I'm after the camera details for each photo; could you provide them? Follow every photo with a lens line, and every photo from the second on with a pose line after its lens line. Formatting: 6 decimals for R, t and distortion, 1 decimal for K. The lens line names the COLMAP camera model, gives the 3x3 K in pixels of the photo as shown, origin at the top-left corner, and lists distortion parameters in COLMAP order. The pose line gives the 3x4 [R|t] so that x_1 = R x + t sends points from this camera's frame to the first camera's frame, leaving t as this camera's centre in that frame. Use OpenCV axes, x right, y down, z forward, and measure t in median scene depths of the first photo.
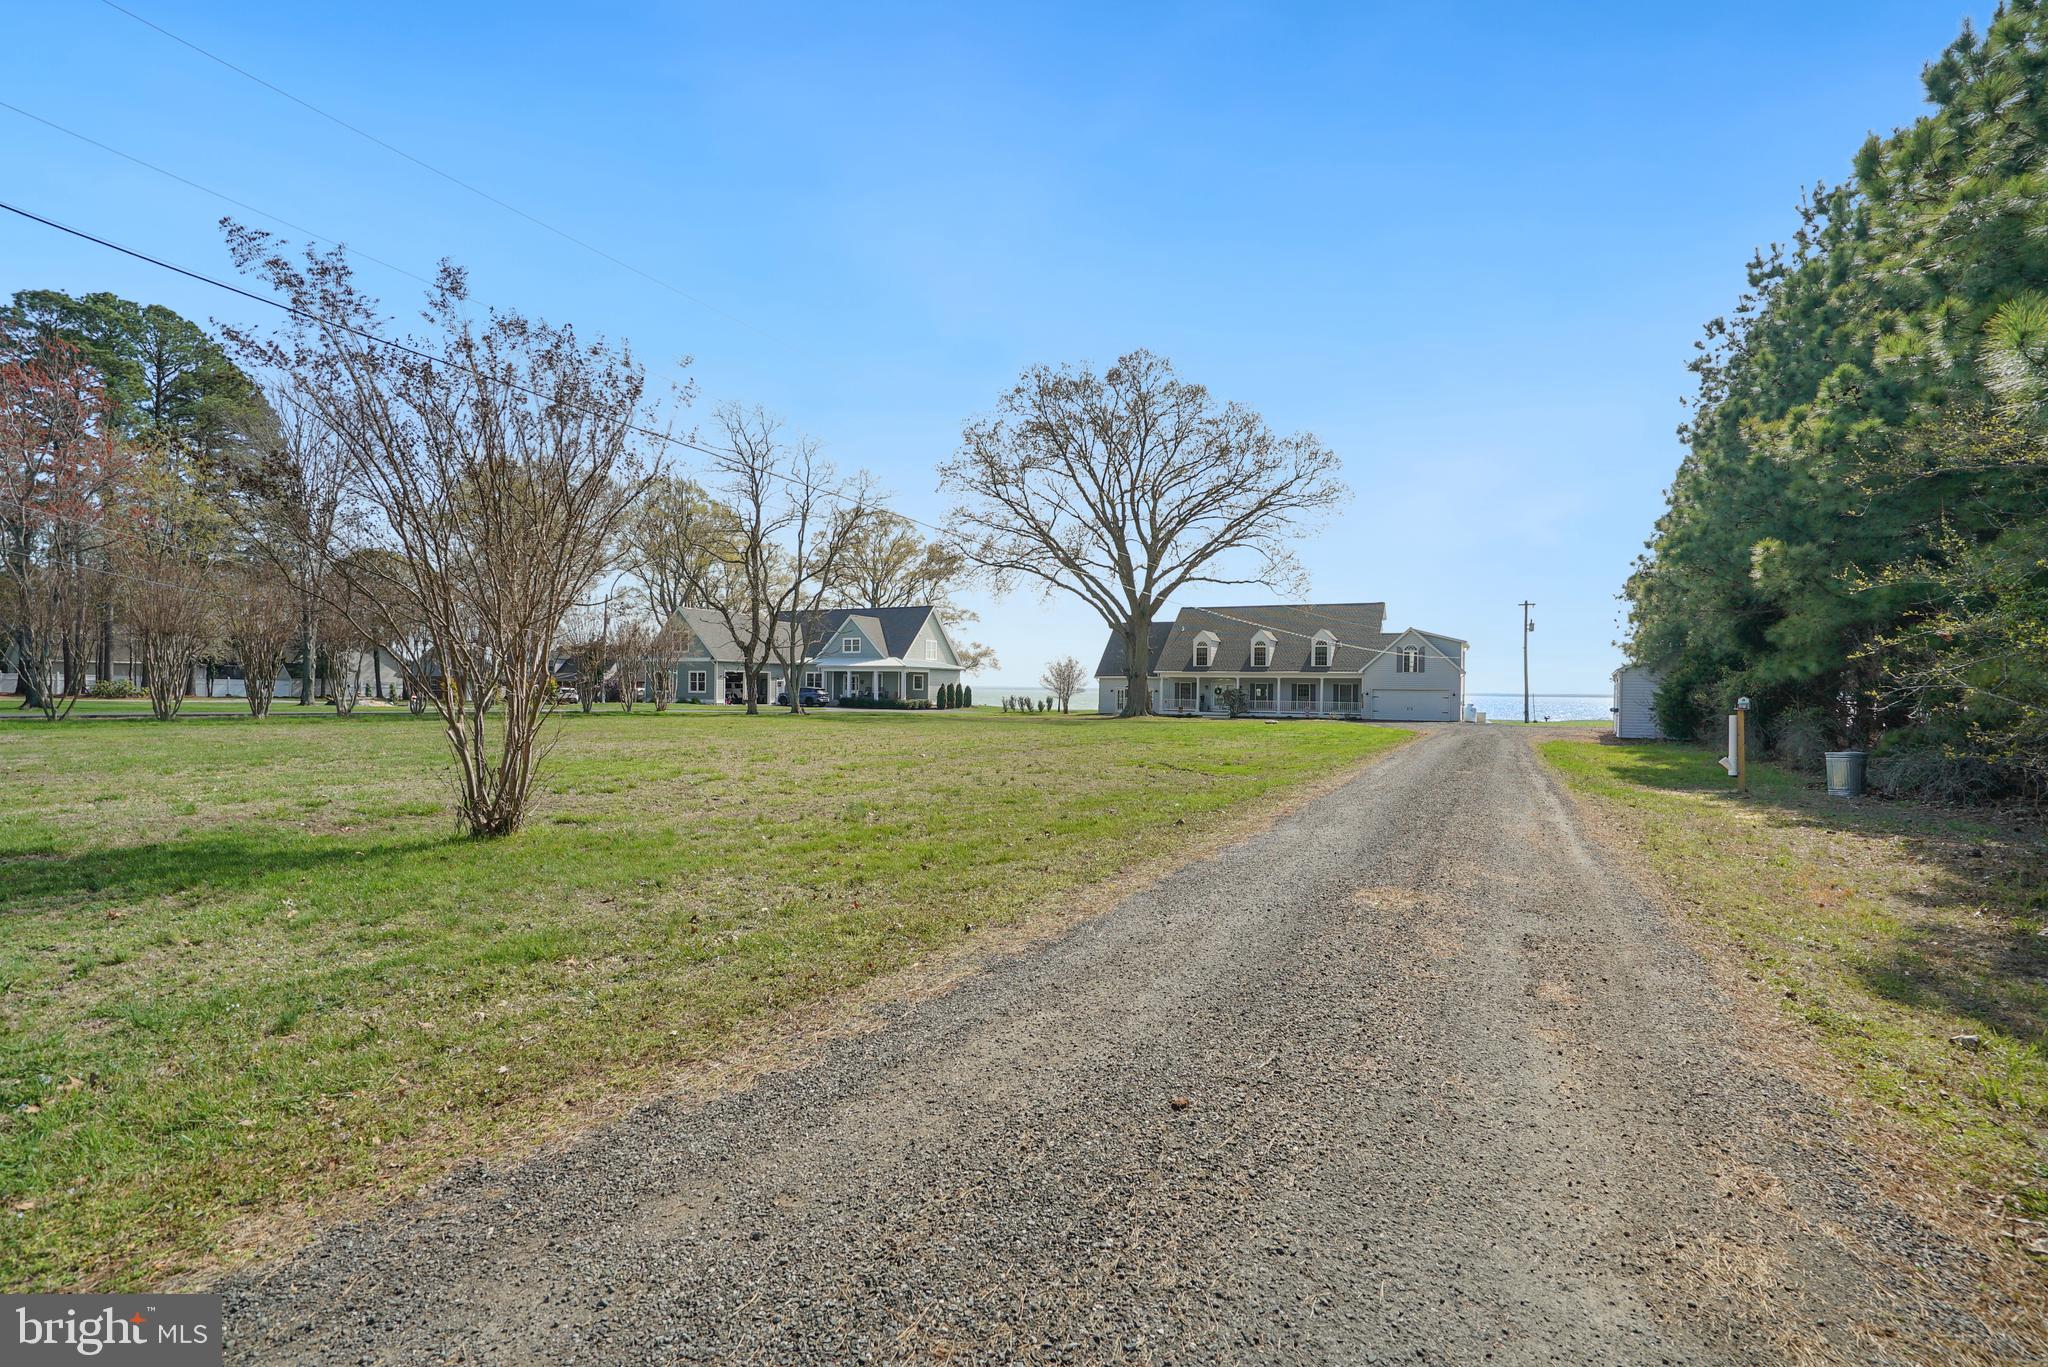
lens RADIAL K [[976.3, 0, 1026.1], [0, 976.3, 687.4], [0, 0, 1]] dist [-0.037410, 0.013310]
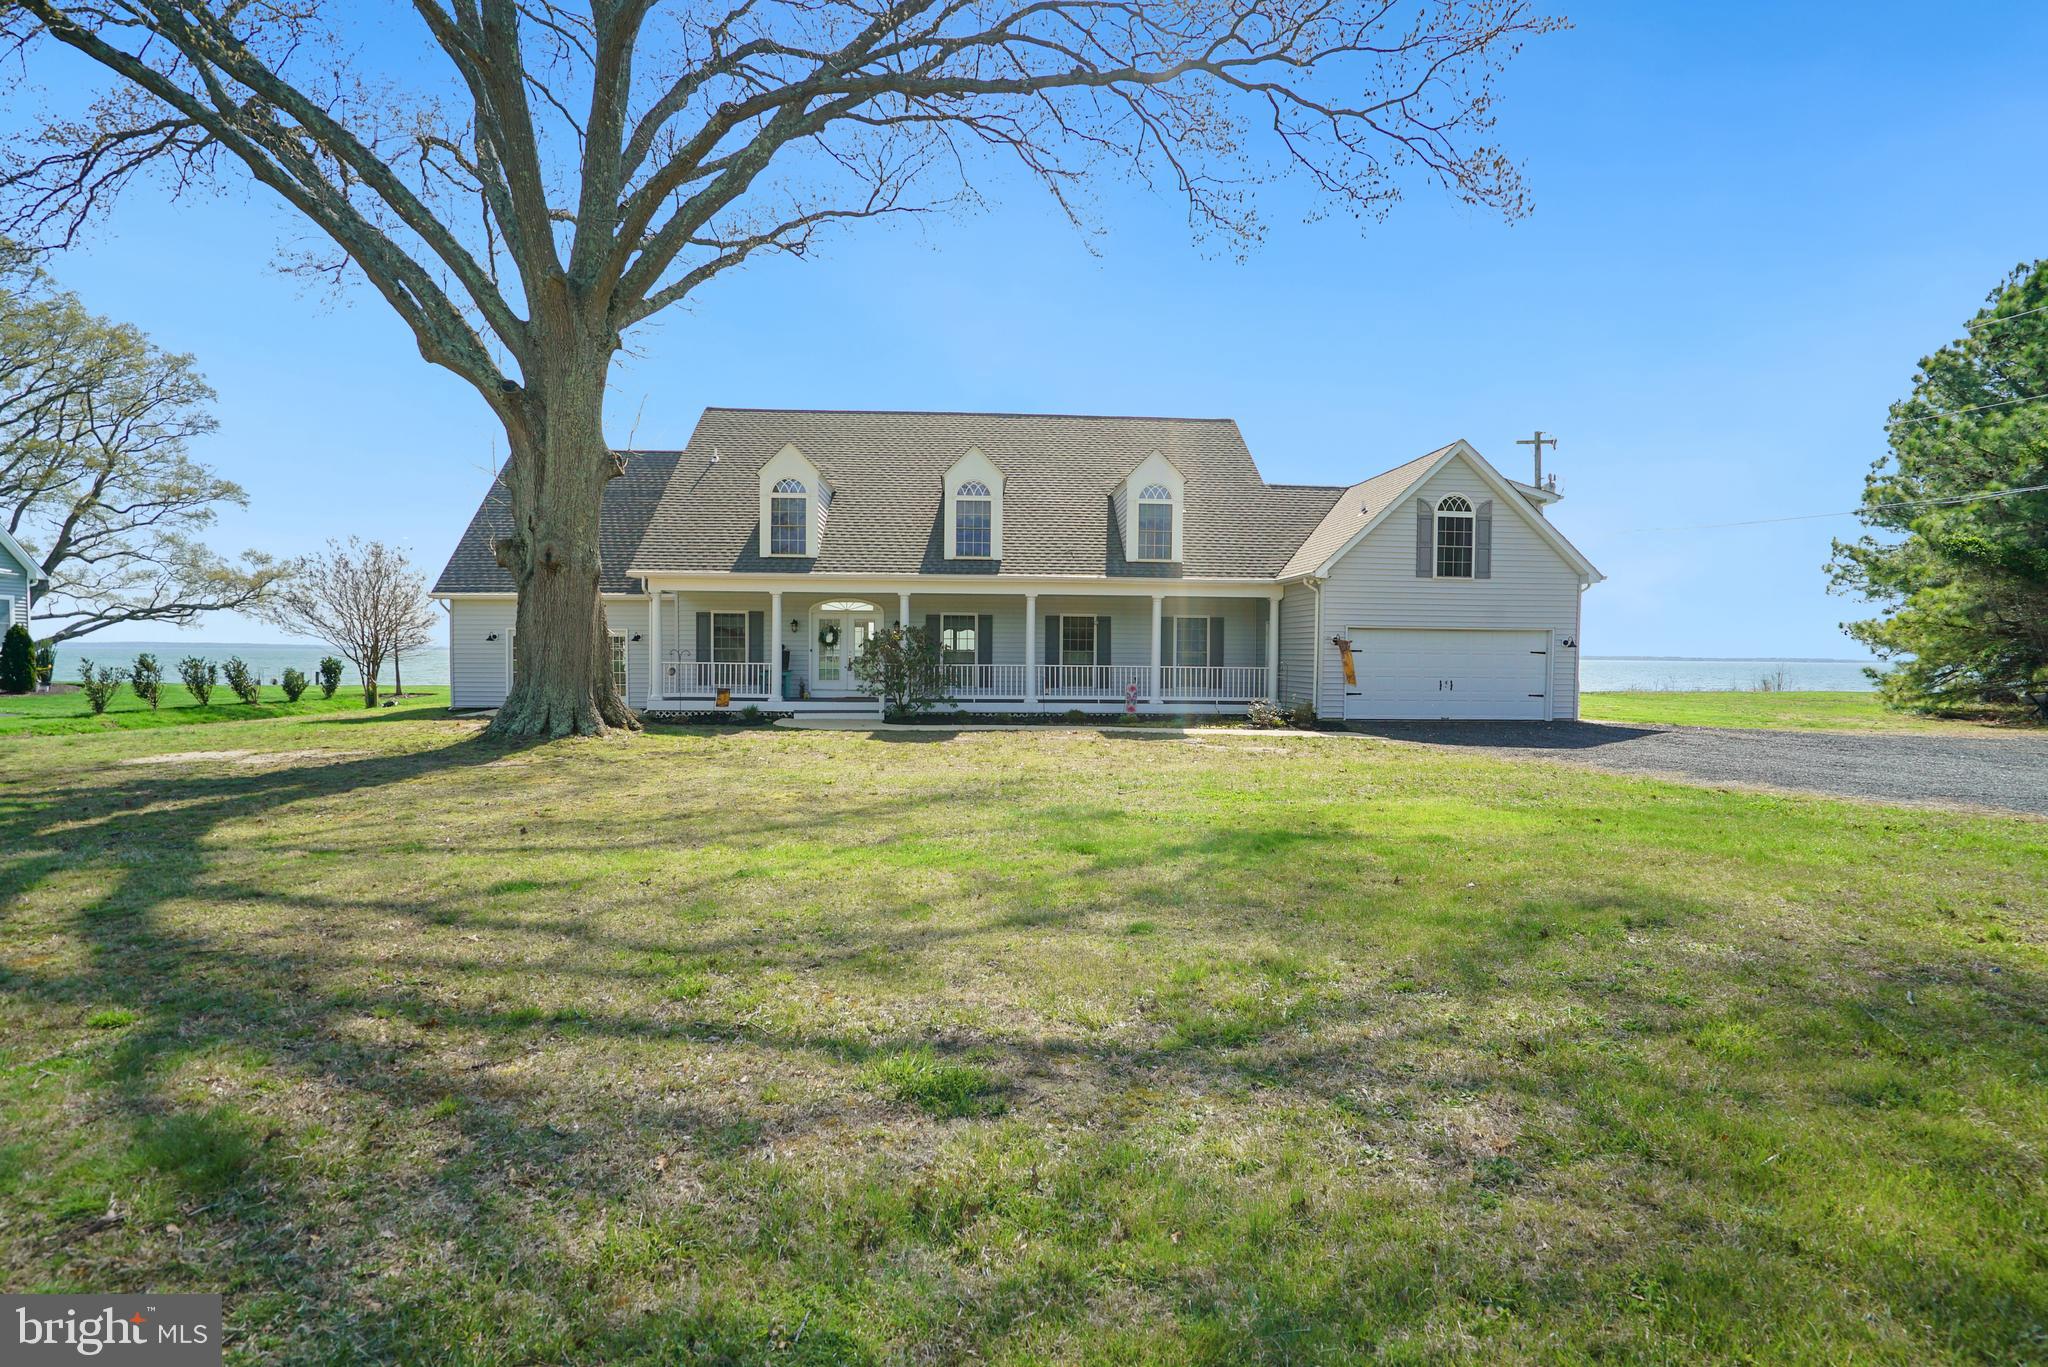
lens RADIAL K [[976.3, 0, 1008.6], [0, 976.3, 685.9], [0, 0, 1]] dist [-0.037410, 0.013310]
pose [[0.873424, -0.018702, 0.486602, 0.090494], [-0.000210, 0.999248, 0.038782, 0.007905], [-0.486961, -0.033975, 0.872763, 0.703764]]
